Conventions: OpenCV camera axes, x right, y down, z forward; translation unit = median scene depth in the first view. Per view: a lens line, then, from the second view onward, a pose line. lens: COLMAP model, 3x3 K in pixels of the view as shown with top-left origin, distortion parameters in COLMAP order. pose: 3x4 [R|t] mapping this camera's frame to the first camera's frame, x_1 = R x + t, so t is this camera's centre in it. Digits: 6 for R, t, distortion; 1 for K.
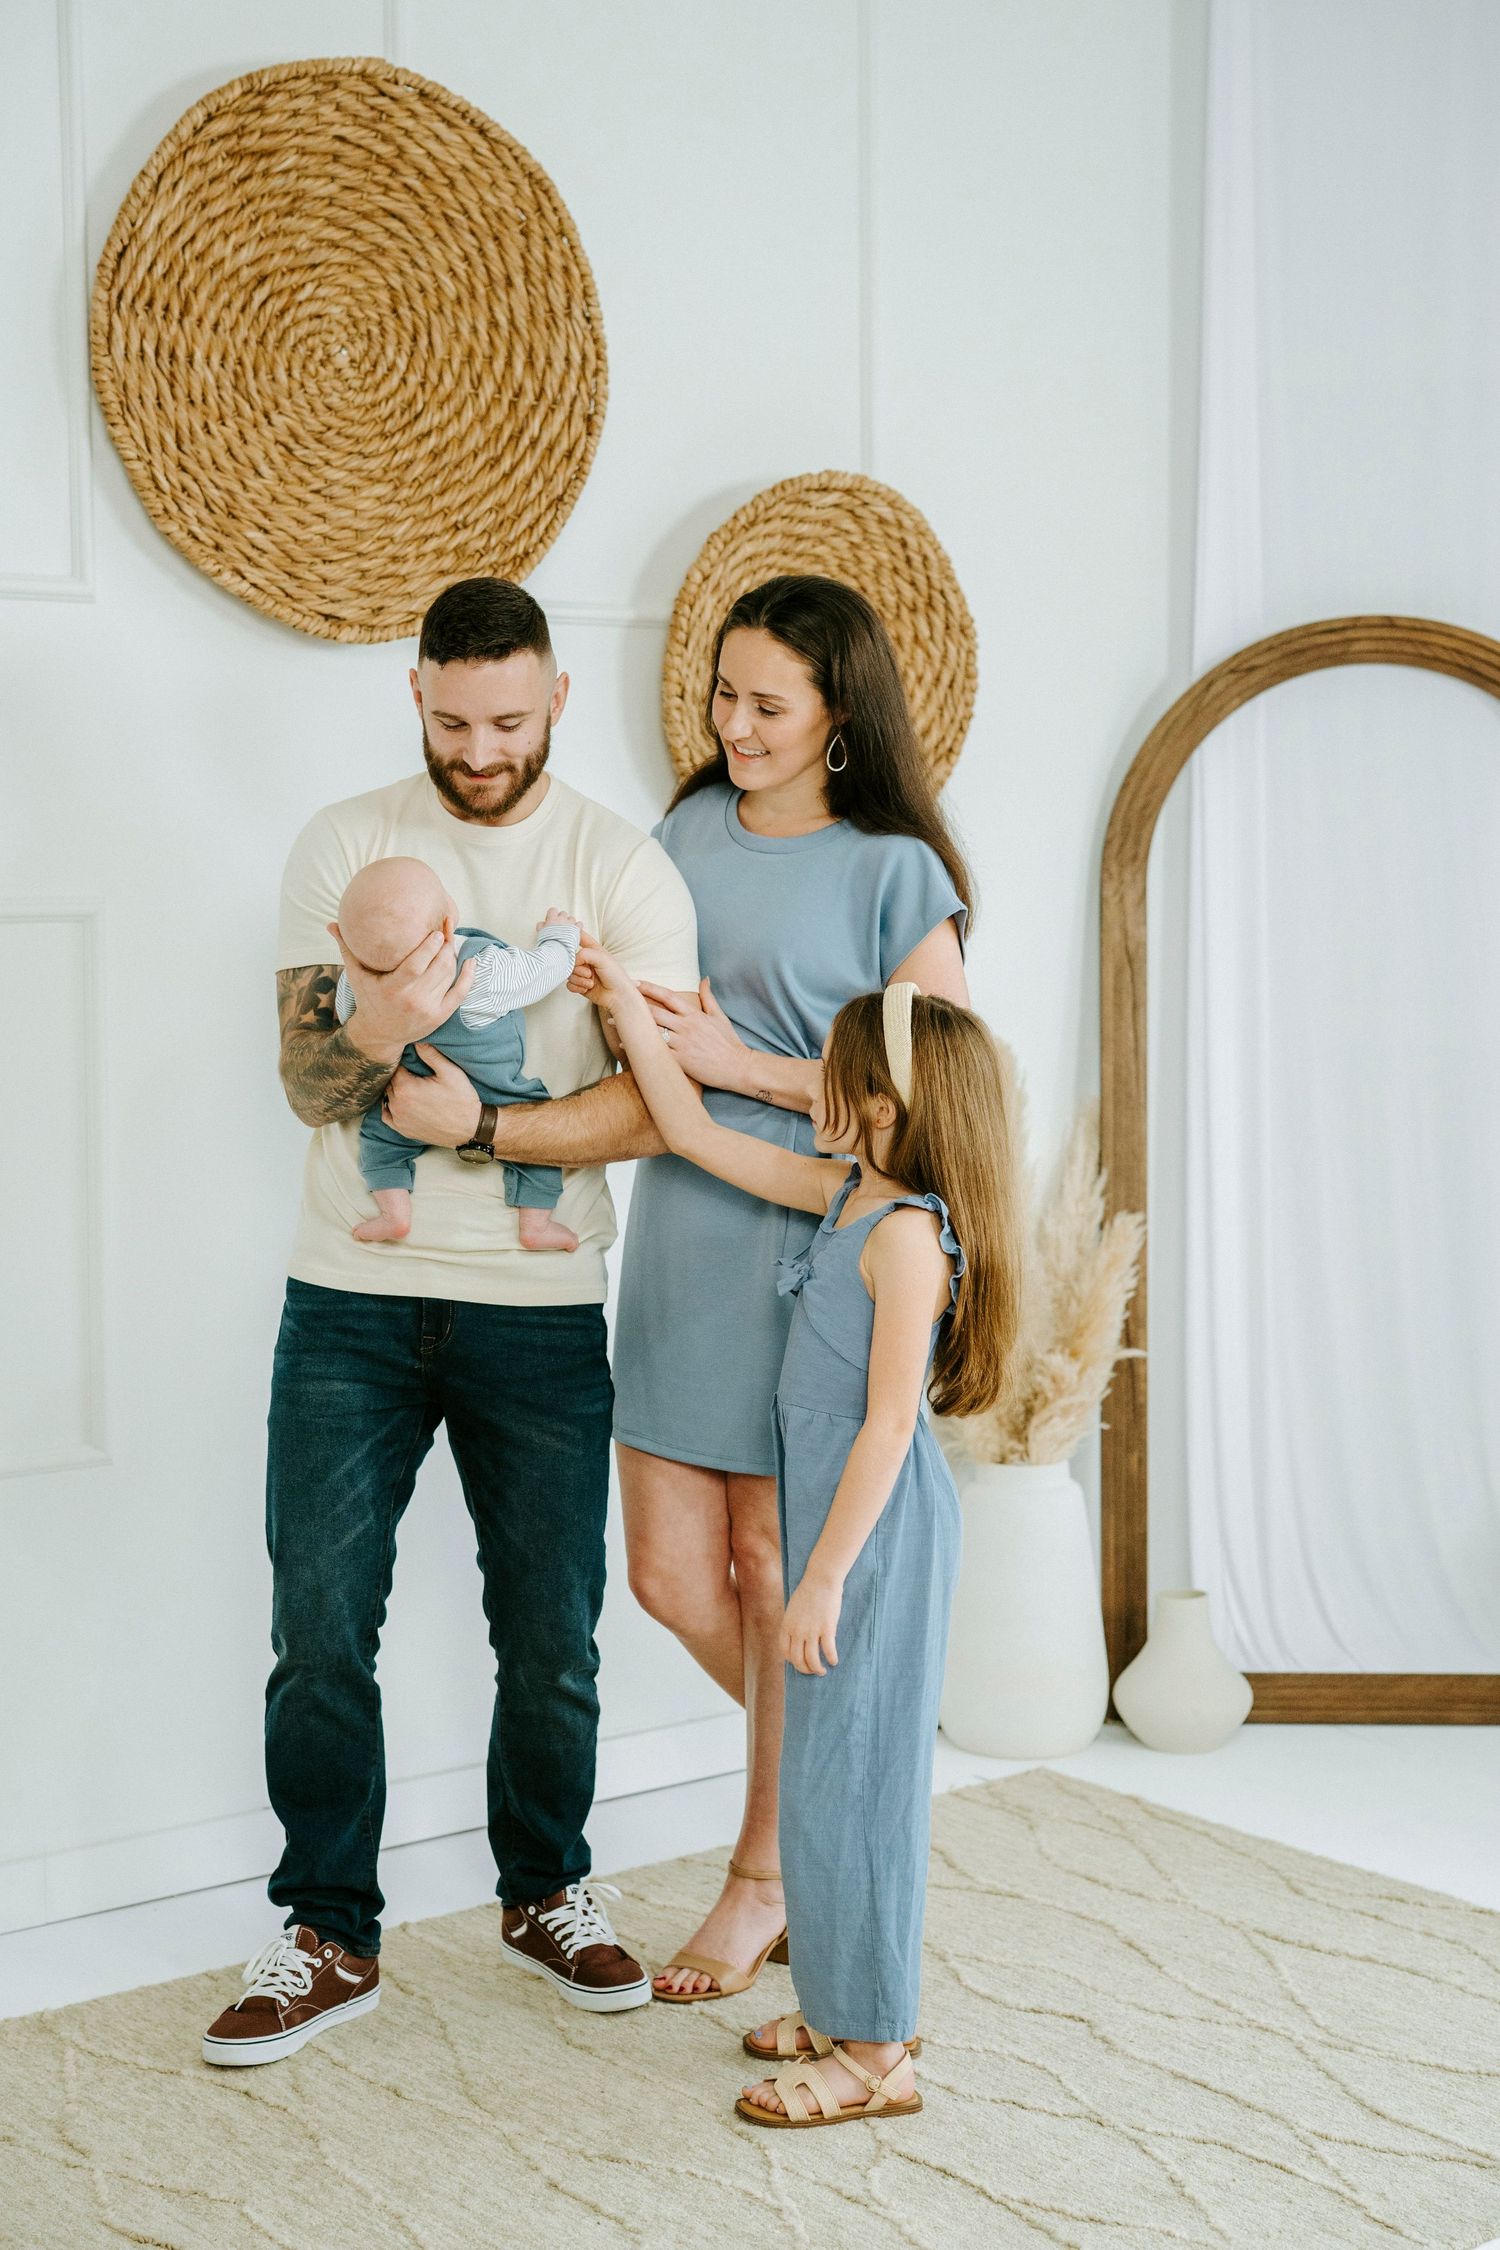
lens RADIAL K [[3398.9, 0, 815.0], [0, 3398.9, 1172.8], [0, 0, 1]] dist [-0.015747, 0.005344]
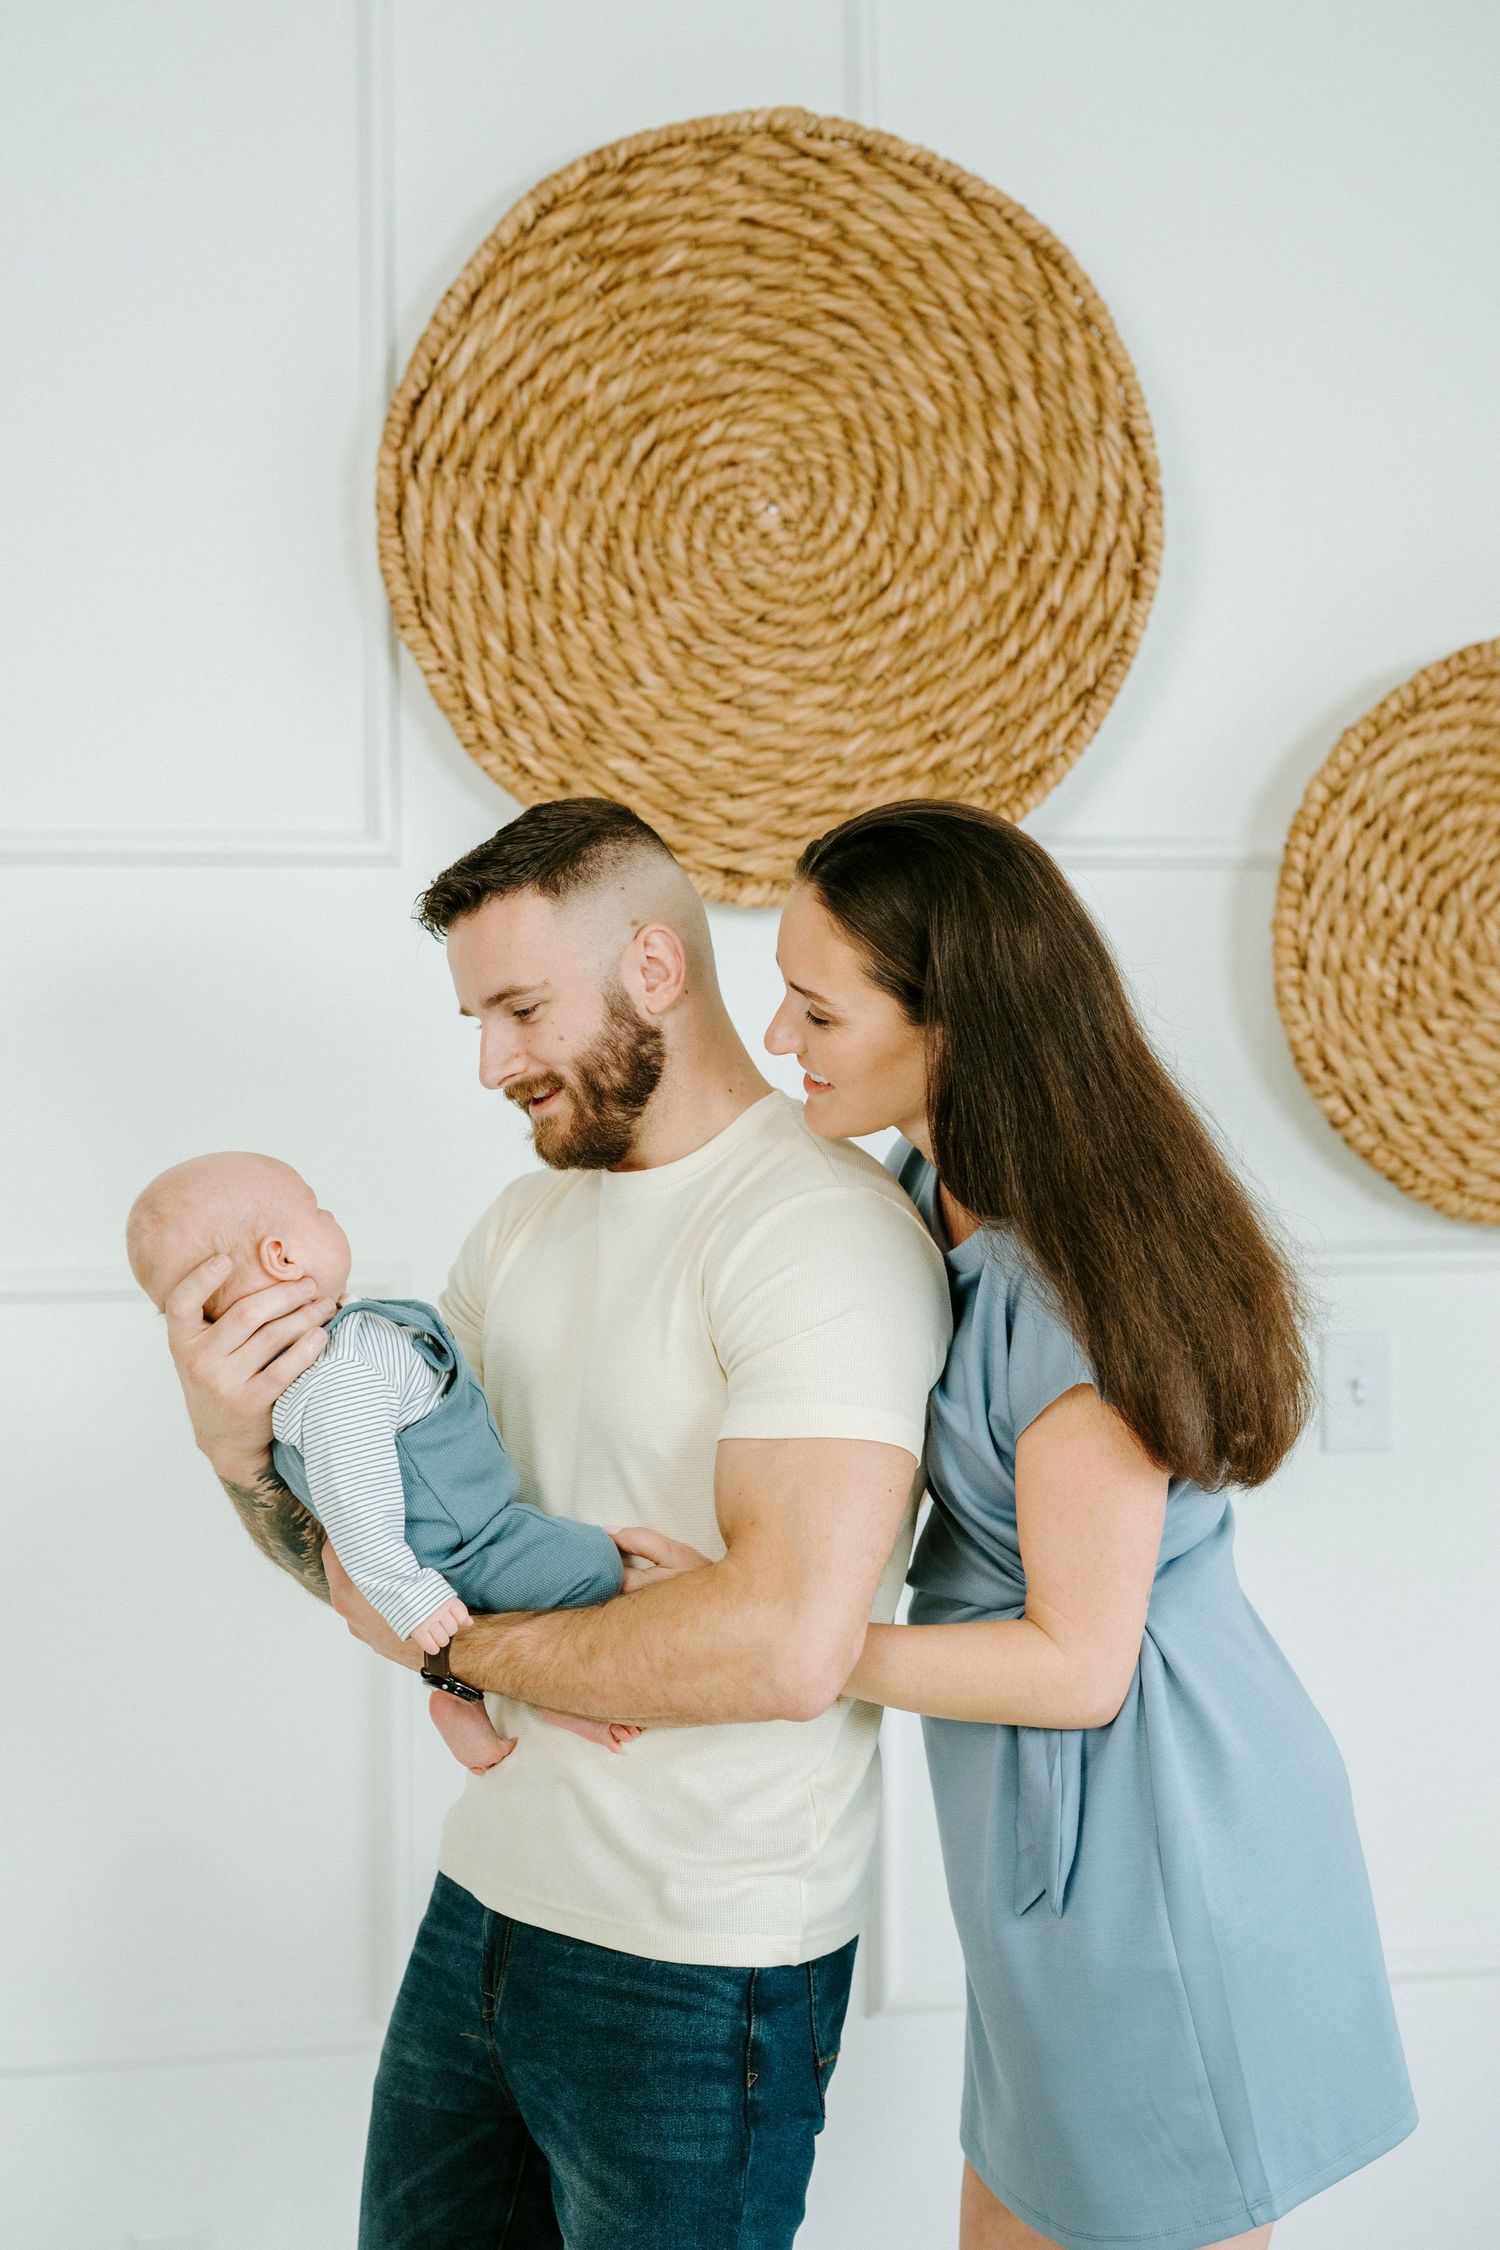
lens RADIAL K [[3594.0, 0, 734.2], [0, 3594.0, 1033.3], [0, 0, 1]] dist [-0.009664, 0.100984]
pose [[0.890459, -0.019439, -0.454648, 0.199056], [-0.034058, 0.993438, -0.109181, -0.046253], [0.453787, 0.112706, 0.883954, 0.328045]]
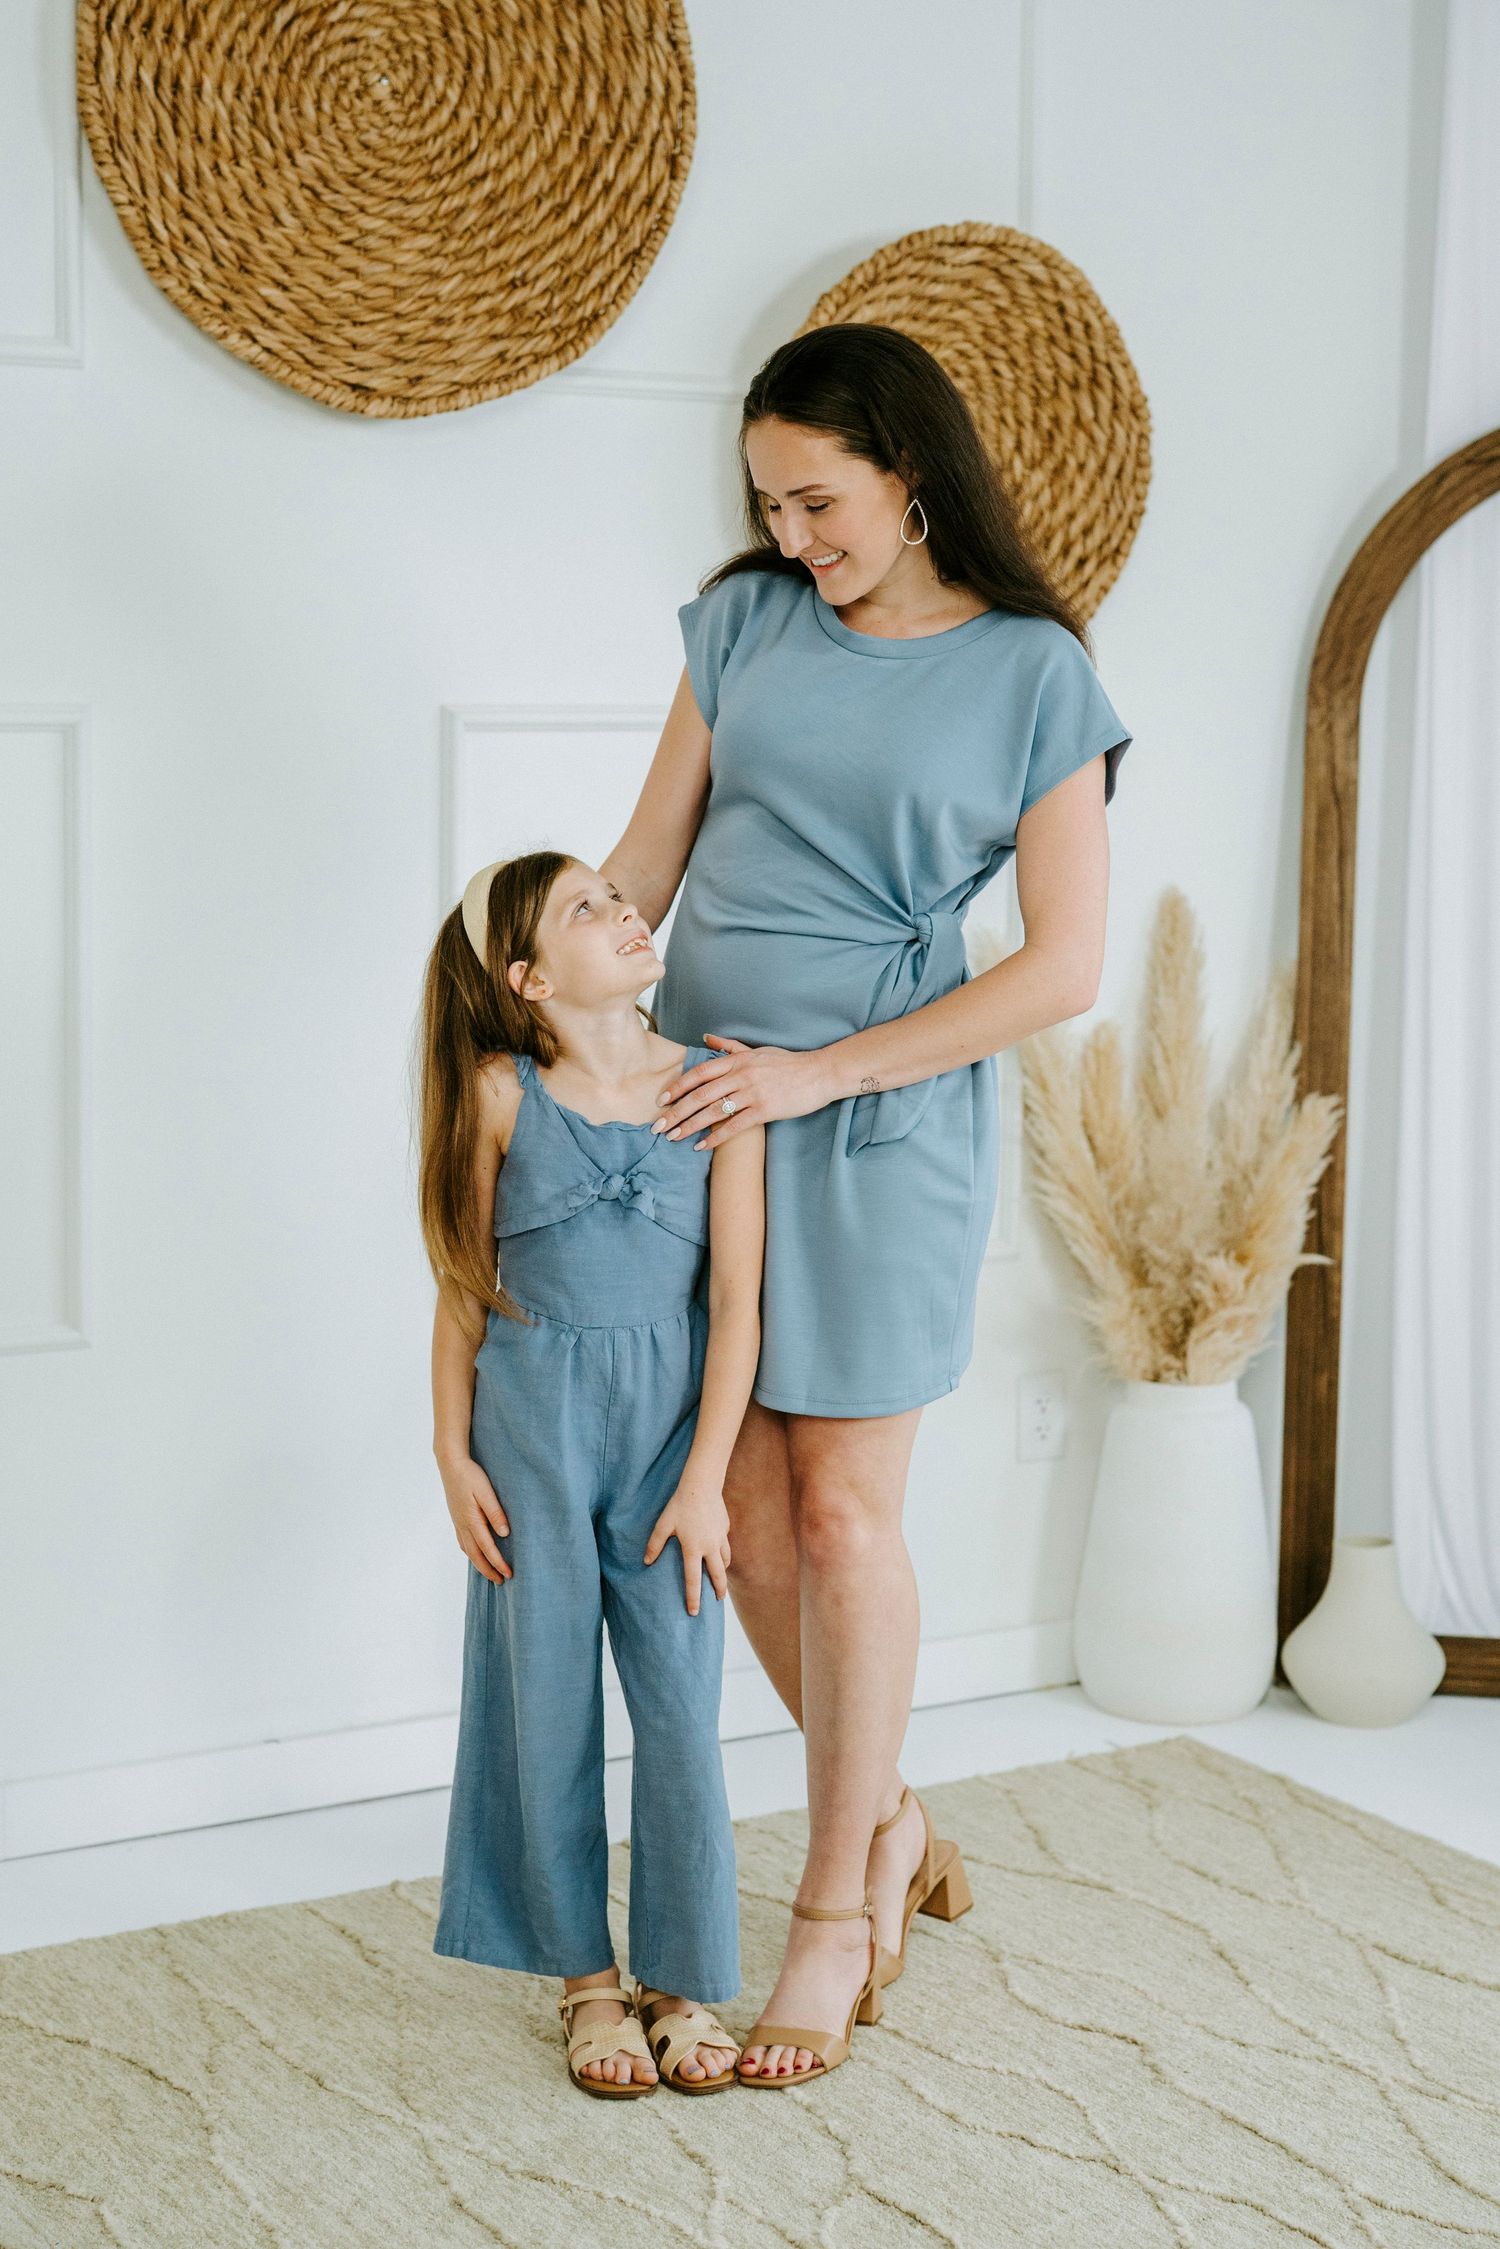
lens RADIAL K [[3748.1, 0, 807.1], [0, 3748.1, 1119.1], [0, 0, 1]] dist [-0.024291, 0.096475]
pose [[0.992059, 0.030886, -0.121921, 0.093178], [-0.027745, 0.999240, 0.027377, -0.005315], [0.122673, -0.023777, 0.992162, 0.054866]]
